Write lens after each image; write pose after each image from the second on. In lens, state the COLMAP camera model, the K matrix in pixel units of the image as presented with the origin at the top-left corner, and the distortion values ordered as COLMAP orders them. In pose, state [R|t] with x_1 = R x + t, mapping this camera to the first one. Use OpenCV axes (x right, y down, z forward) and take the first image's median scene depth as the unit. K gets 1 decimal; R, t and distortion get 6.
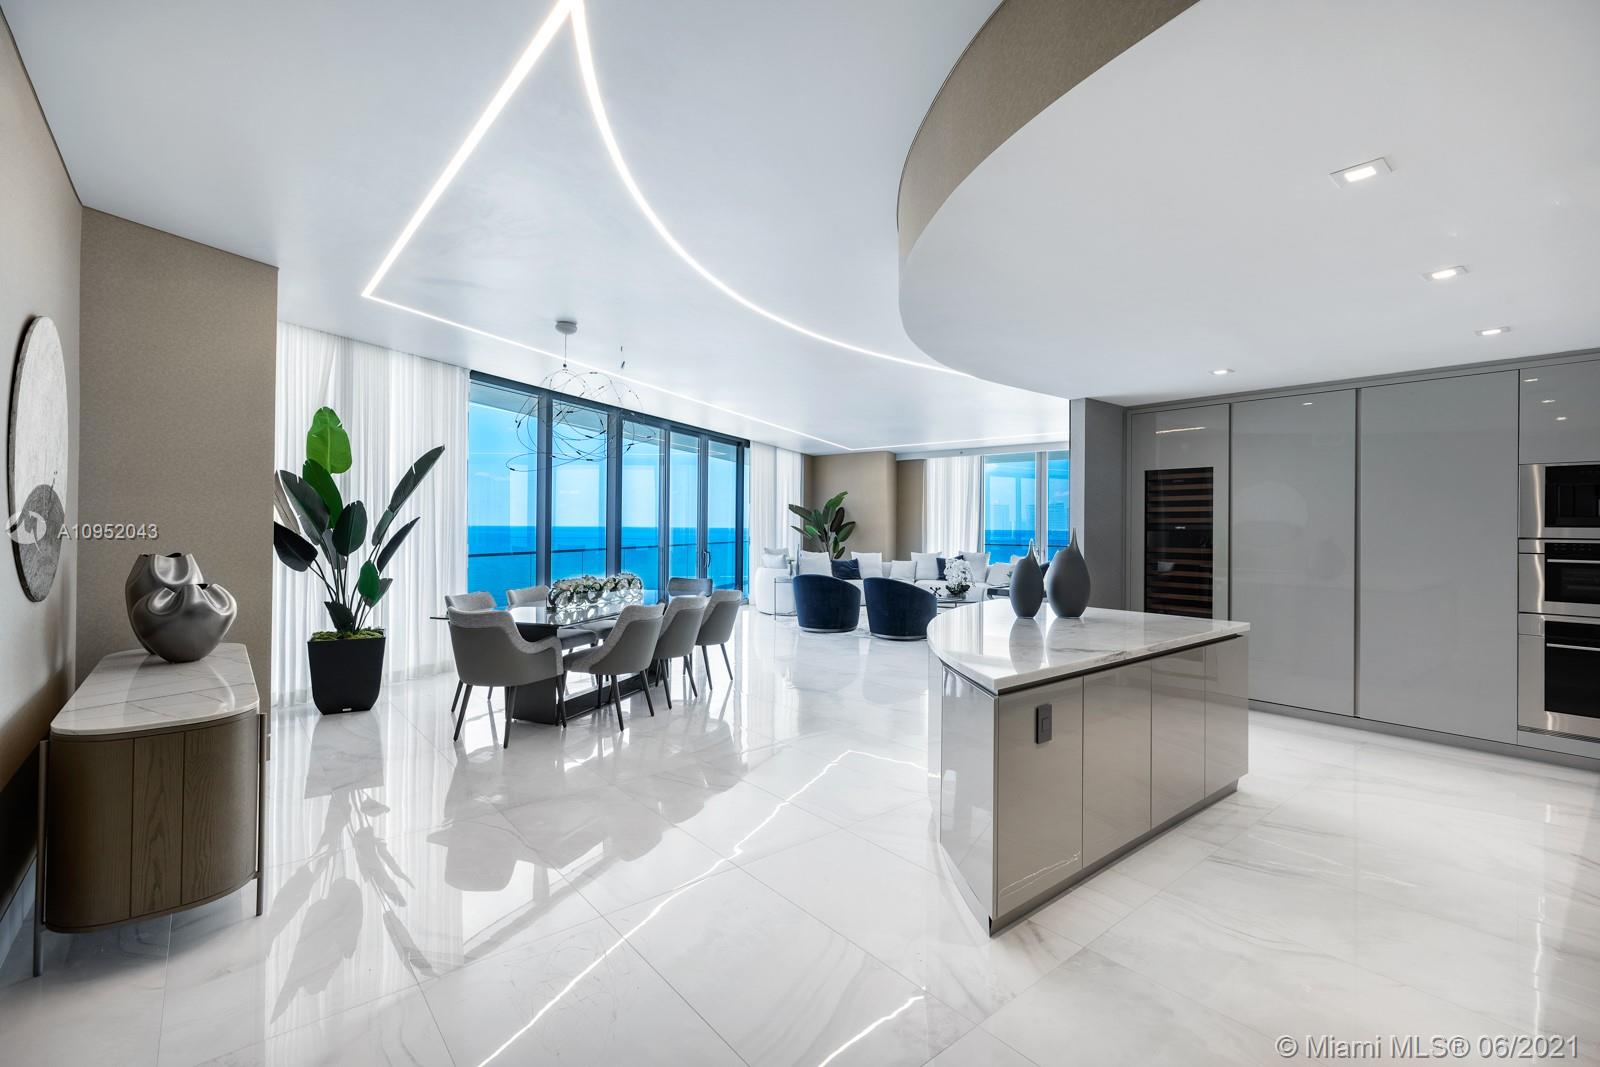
lens RADIAL K [[726.2, 0, 817.4], [0, 726.2, 523.5], [0, 0, 1]] dist [-0.001452, -0.000066]
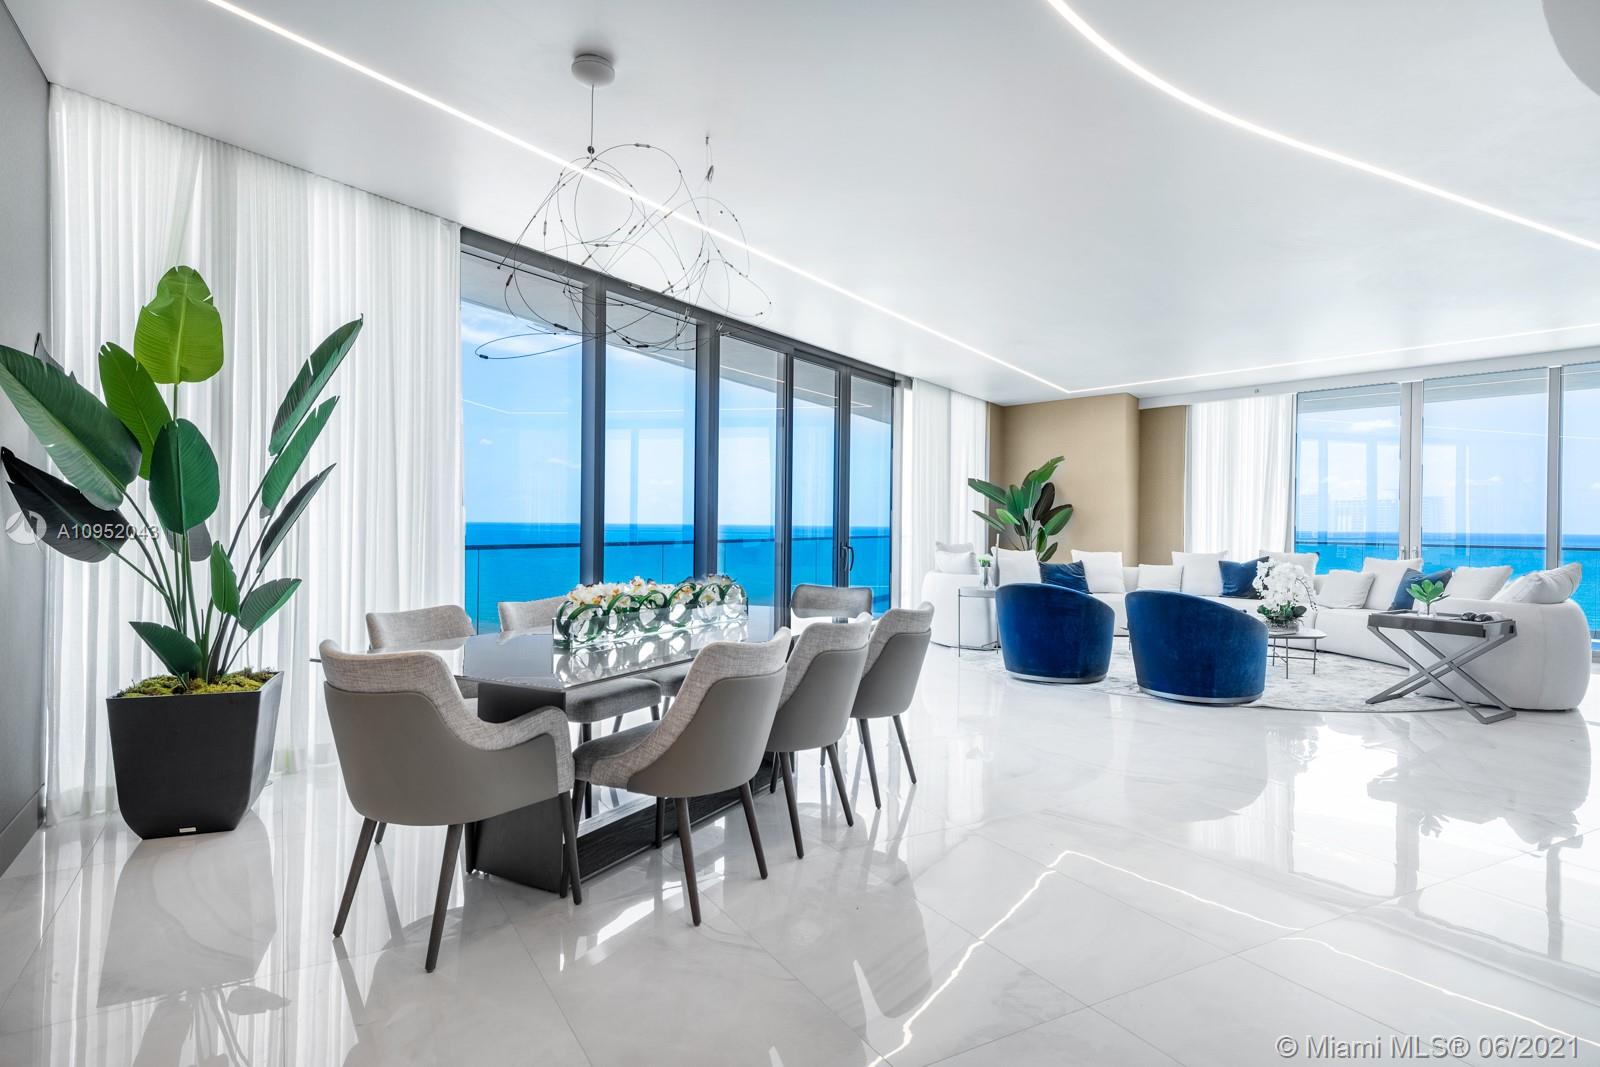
lens RADIAL K [[898.8, 0, 805.2], [0, 898.8, 529.6], [0, 0, 1]] dist [0.041550, 0.000089]
pose [[0.983719, 0.002951, -0.179687, -0.083306], [-0.001522, 0.999966, 0.008091, 0.030862], [0.179705, -0.007686, 0.983691, 0.373847]]
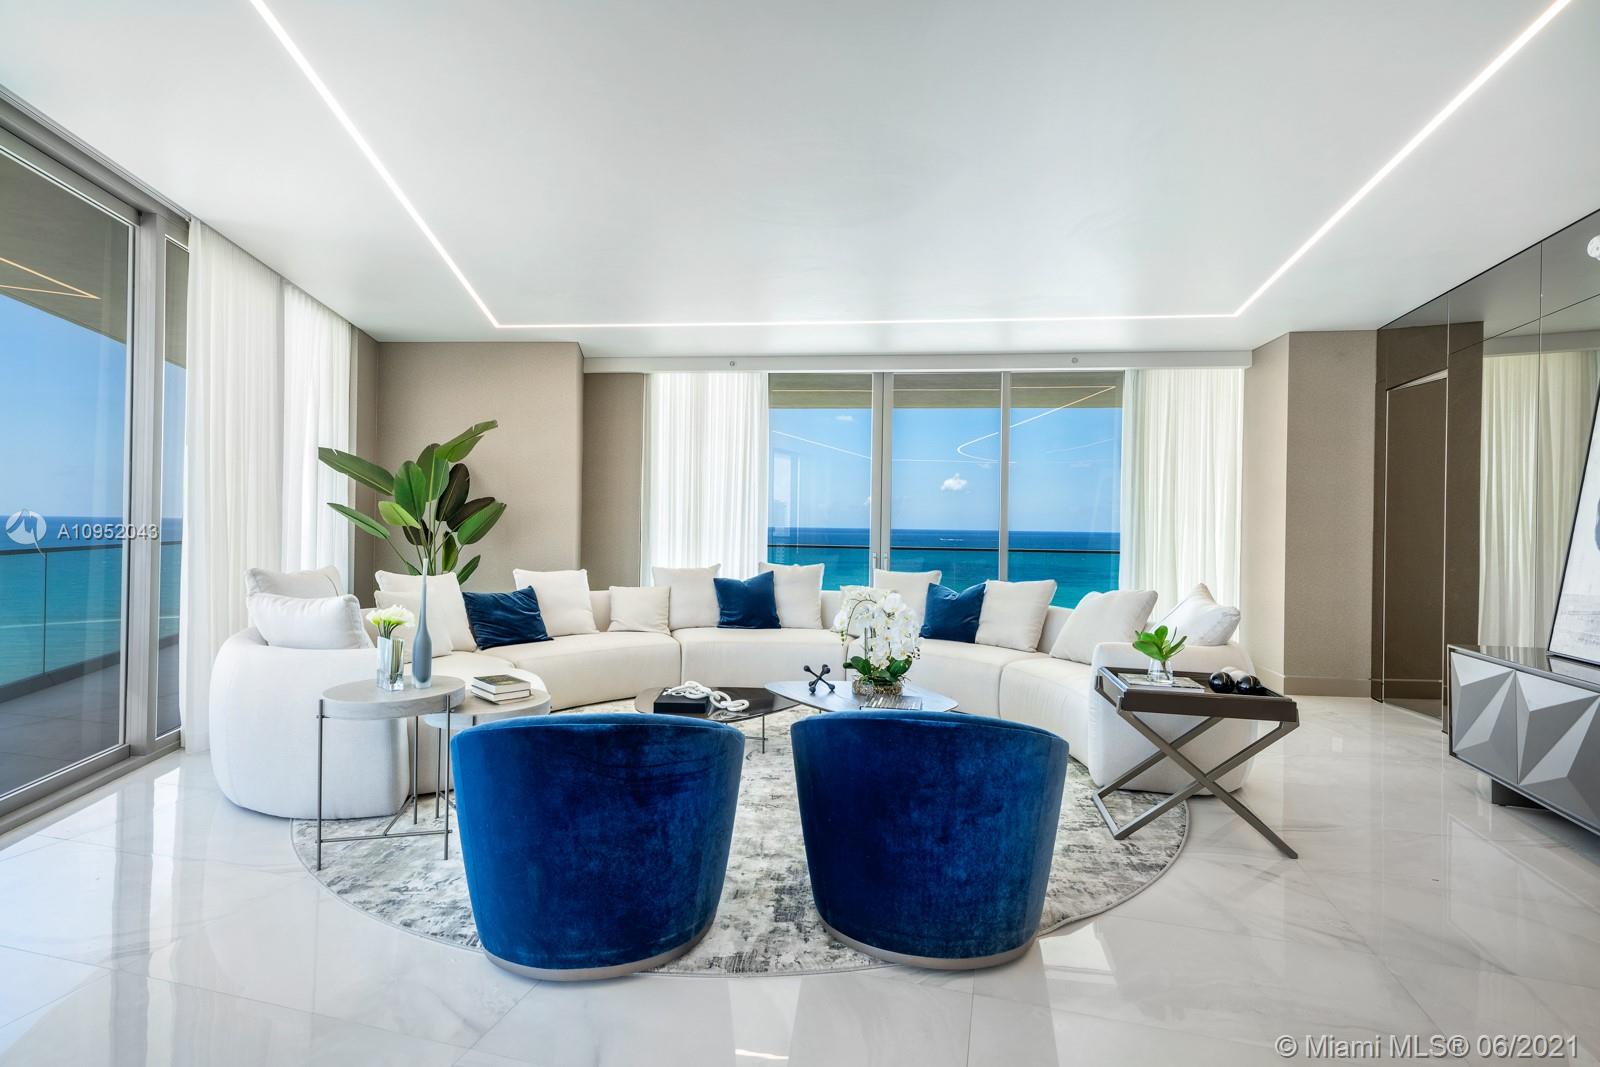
lens RADIAL K [[752.0, 0, 782.5], [0, 752.0, 524.4], [0, 0, 1]] dist [0.020914, 0.000181]
pose [[0.839408, 0.004650, 0.543483, -0.112577], [-0.009888, 0.999929, 0.006717, 0.020071], [-0.543413, -0.011012, 0.839394, 1.171772]]
